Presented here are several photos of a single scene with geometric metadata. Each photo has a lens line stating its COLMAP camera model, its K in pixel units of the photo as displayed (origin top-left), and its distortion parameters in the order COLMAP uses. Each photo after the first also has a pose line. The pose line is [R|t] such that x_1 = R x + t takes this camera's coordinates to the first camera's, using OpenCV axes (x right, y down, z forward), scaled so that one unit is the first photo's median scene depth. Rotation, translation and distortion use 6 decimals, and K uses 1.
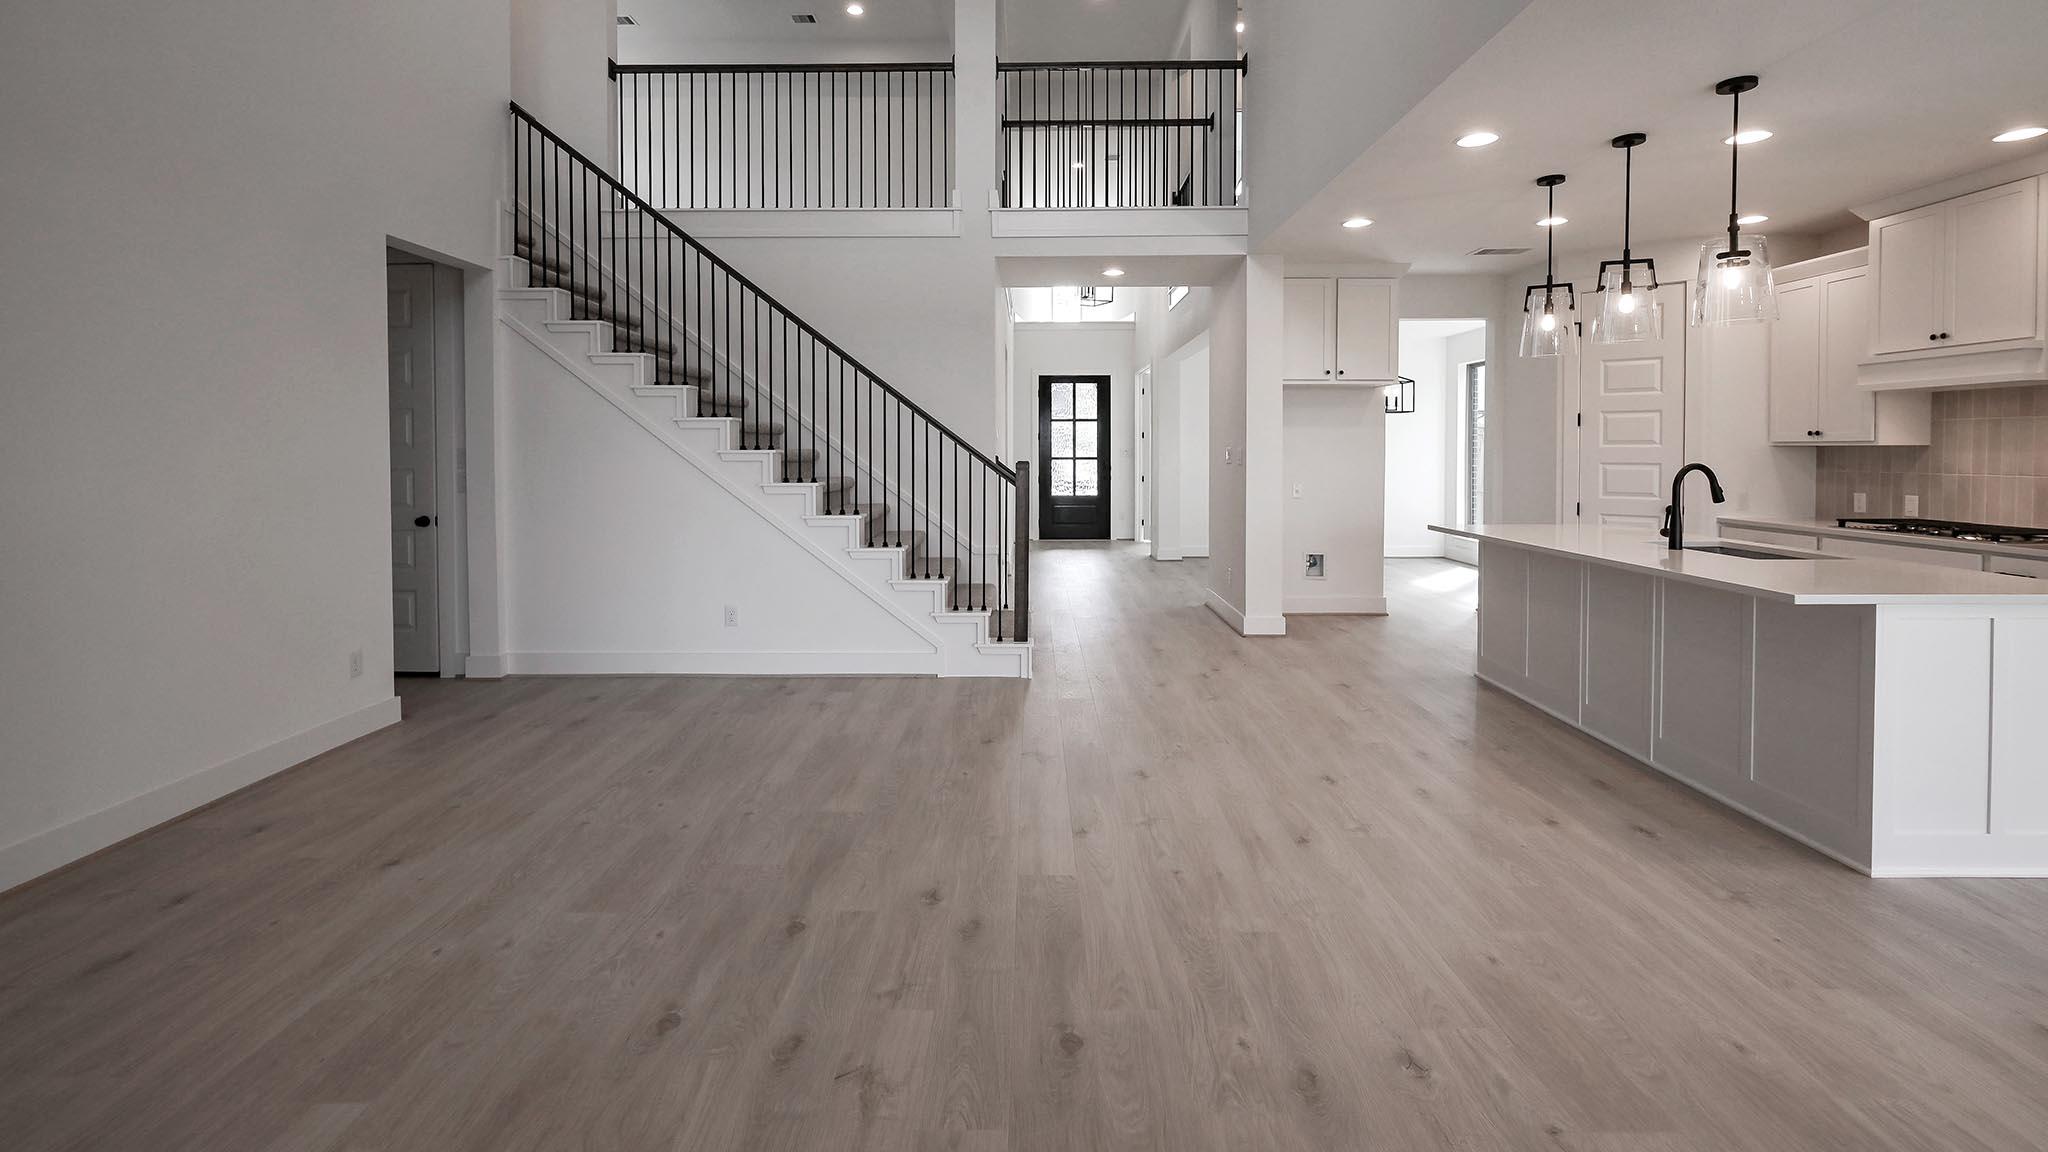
lens RADIAL K [[905.0, 0, 1019.4], [0, 905.0, 466.2], [0, 0, 1]] dist [-0.001946, -0.000223]
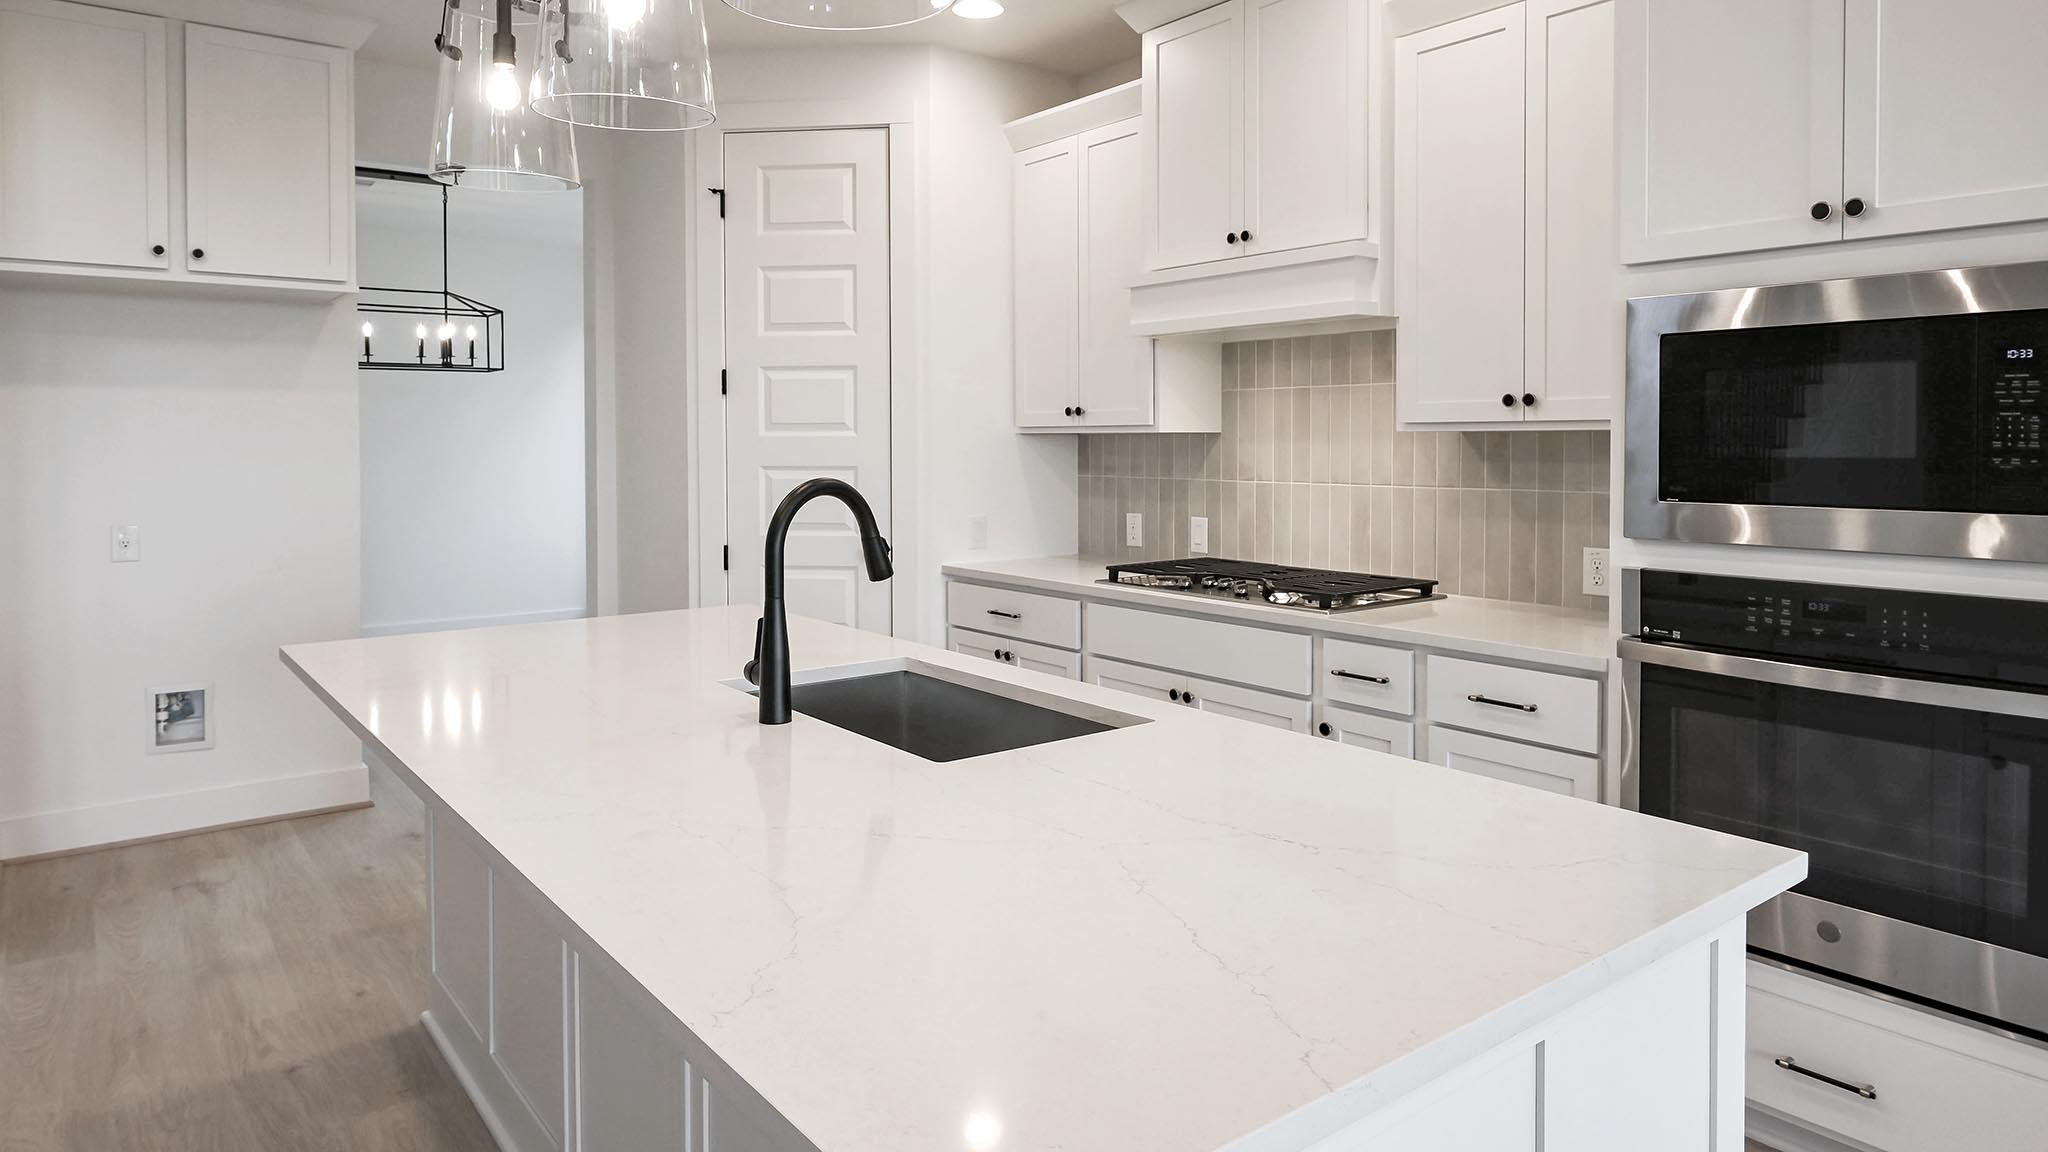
lens RADIAL K [[1243.6, 0, 1013.4], [0, 1243.6, 468.2], [0, 0, 1]] dist [-0.002499, 0.000130]
pose [[0.786096, -0.015212, 0.617917, 0.397184], [0.012868, 0.999883, 0.008246, -0.008474], [-0.617970, 0.001469, 0.786200, 0.443593]]
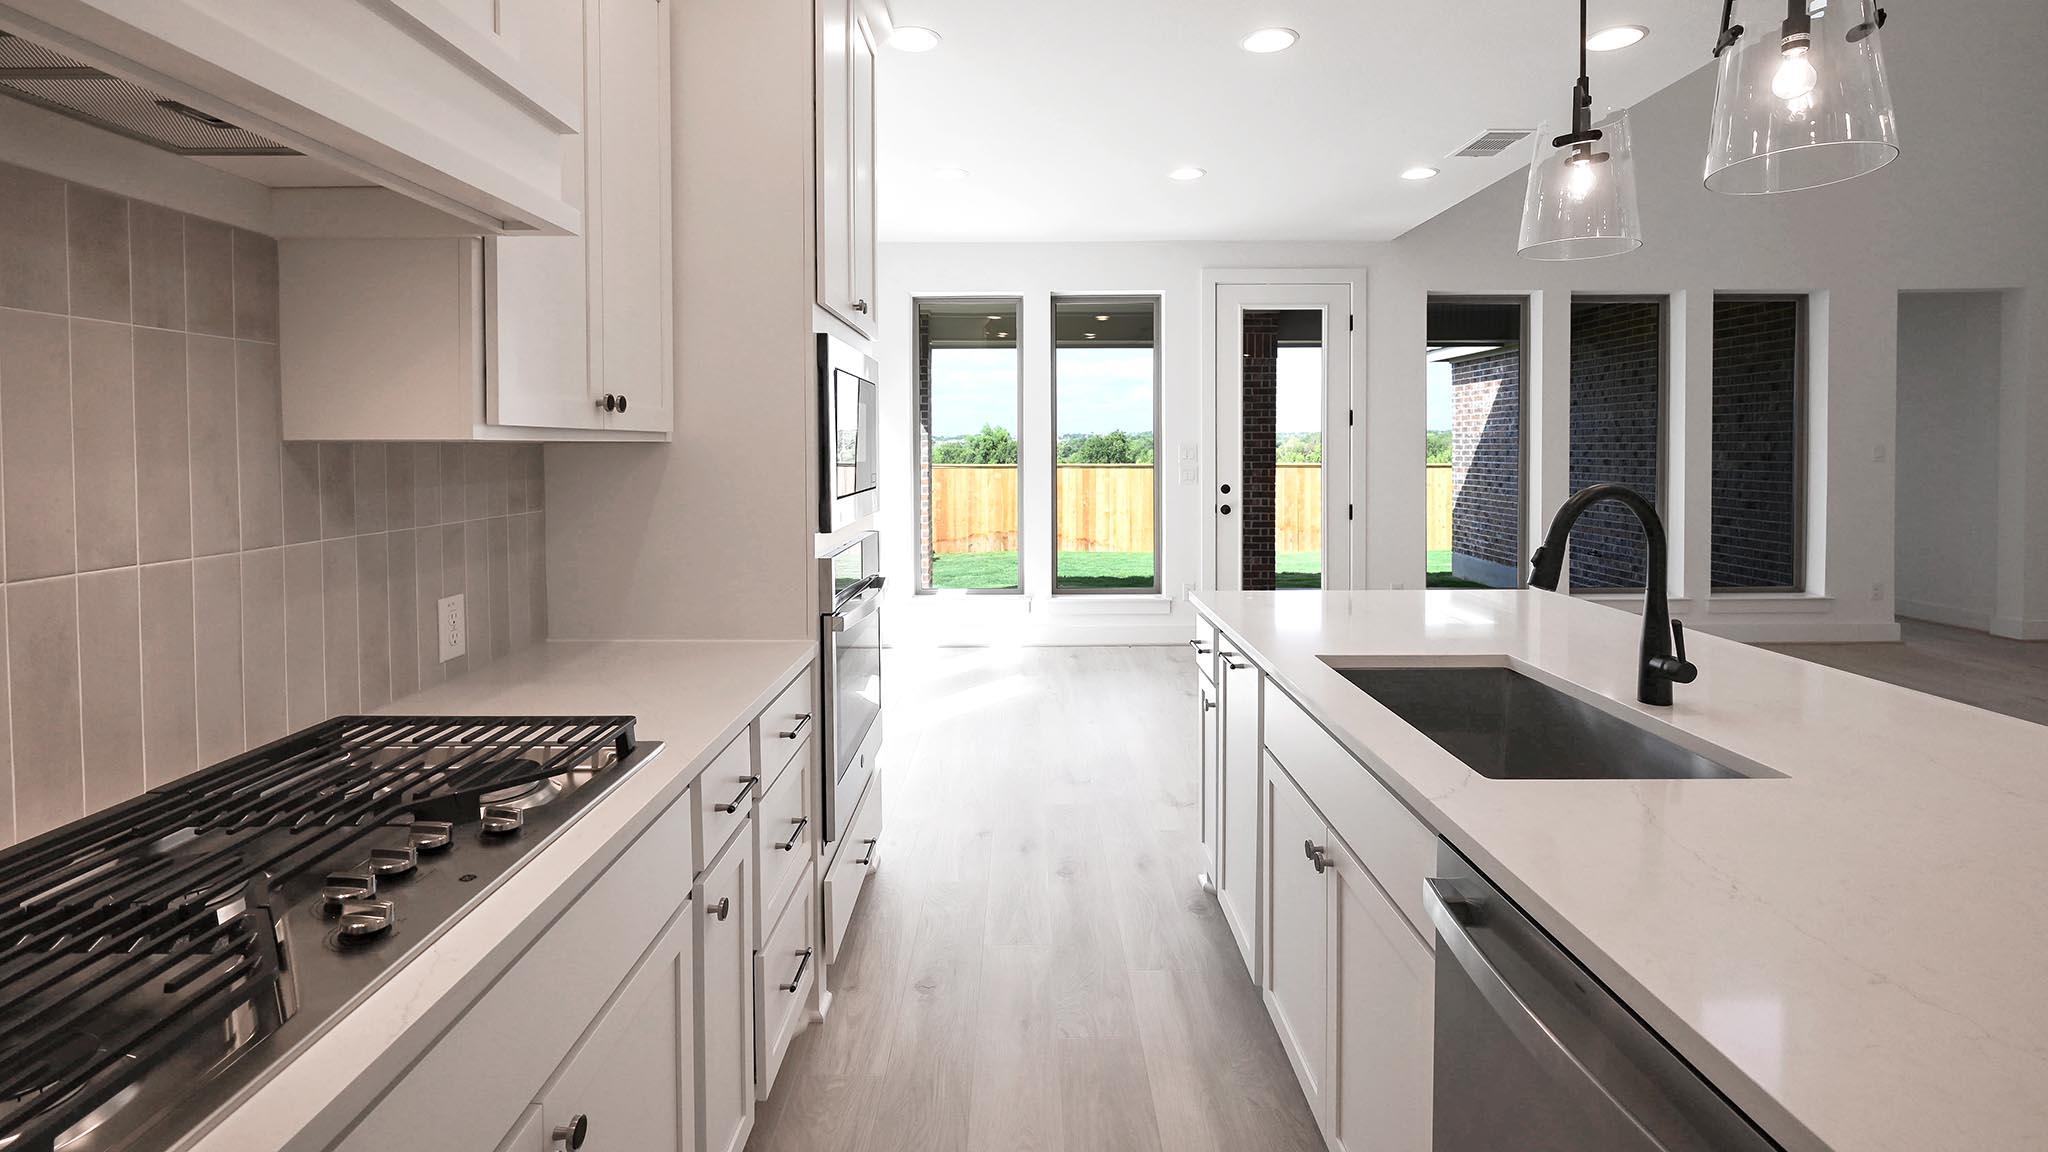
lens RADIAL K [[920.2, 0, 1018.6], [0, 920.2, 465.1], [0, 0, 1]] dist [0.001013, -0.000145]
pose [[-0.999936, 0.007431, -0.008490, 0.798669], [0.007122, 0.999330, 0.035893, -0.020759], [0.008751, 0.035830, -0.999320, 1.103850]]
